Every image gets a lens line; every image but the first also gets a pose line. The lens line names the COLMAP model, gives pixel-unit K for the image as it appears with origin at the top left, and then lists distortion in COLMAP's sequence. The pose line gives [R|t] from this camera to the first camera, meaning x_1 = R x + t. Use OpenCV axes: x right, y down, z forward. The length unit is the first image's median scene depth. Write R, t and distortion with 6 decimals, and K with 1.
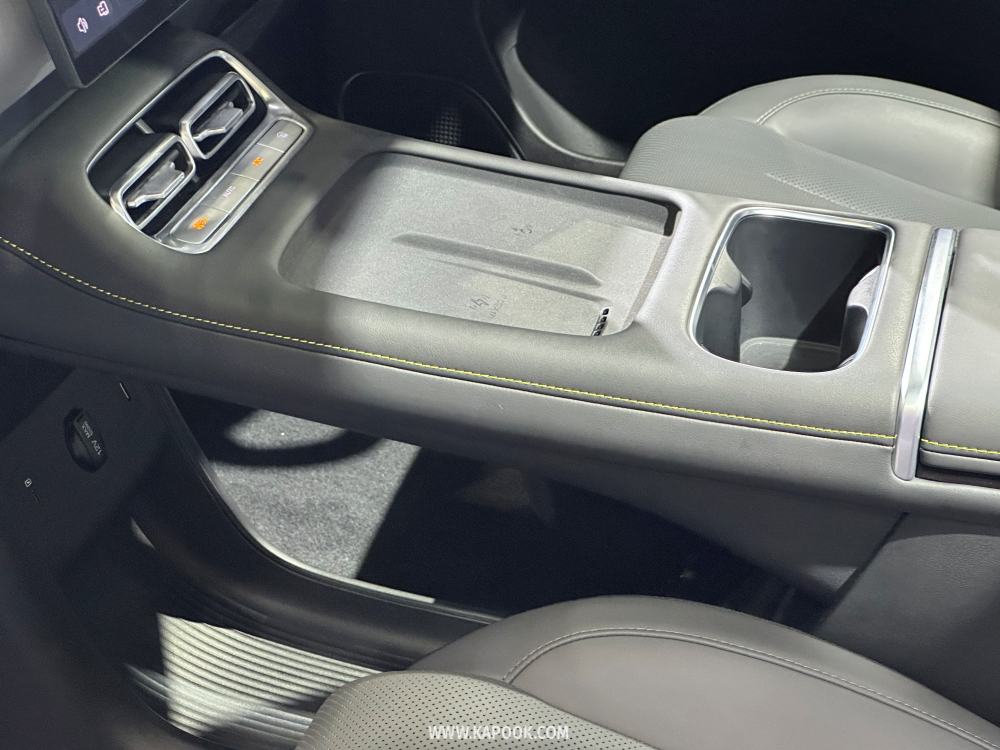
lens RADIAL K [[2222.8, 0, 500.0], [0, 2222.8, 375.0], [0, 0, 1]] dist [0.074006, 0.070536]
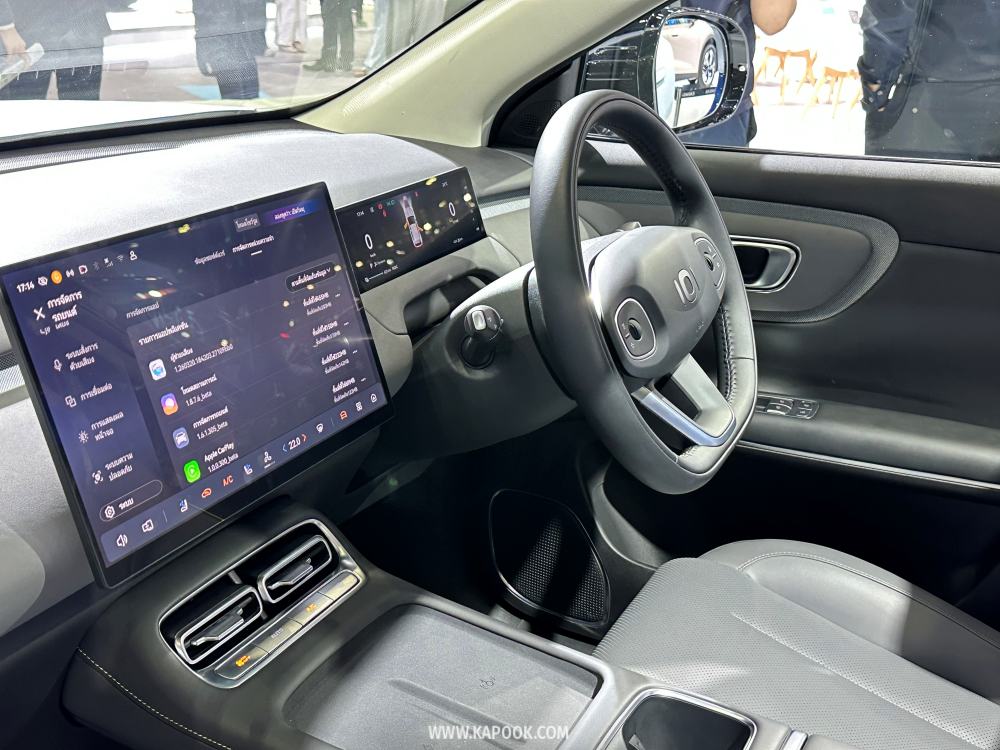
lens RADIAL K [[1268.9, 0, 500.0], [0, 1268.9, 375.0], [0, 0, 1]] dist [0.158002, -0.007428]
pose [[0.980194, 0.093886, -0.174370, 0.141260], [-0.120690, 0.981278, -0.150093, -0.136107], [0.157014, 0.168165, 0.973174, 0.198891]]
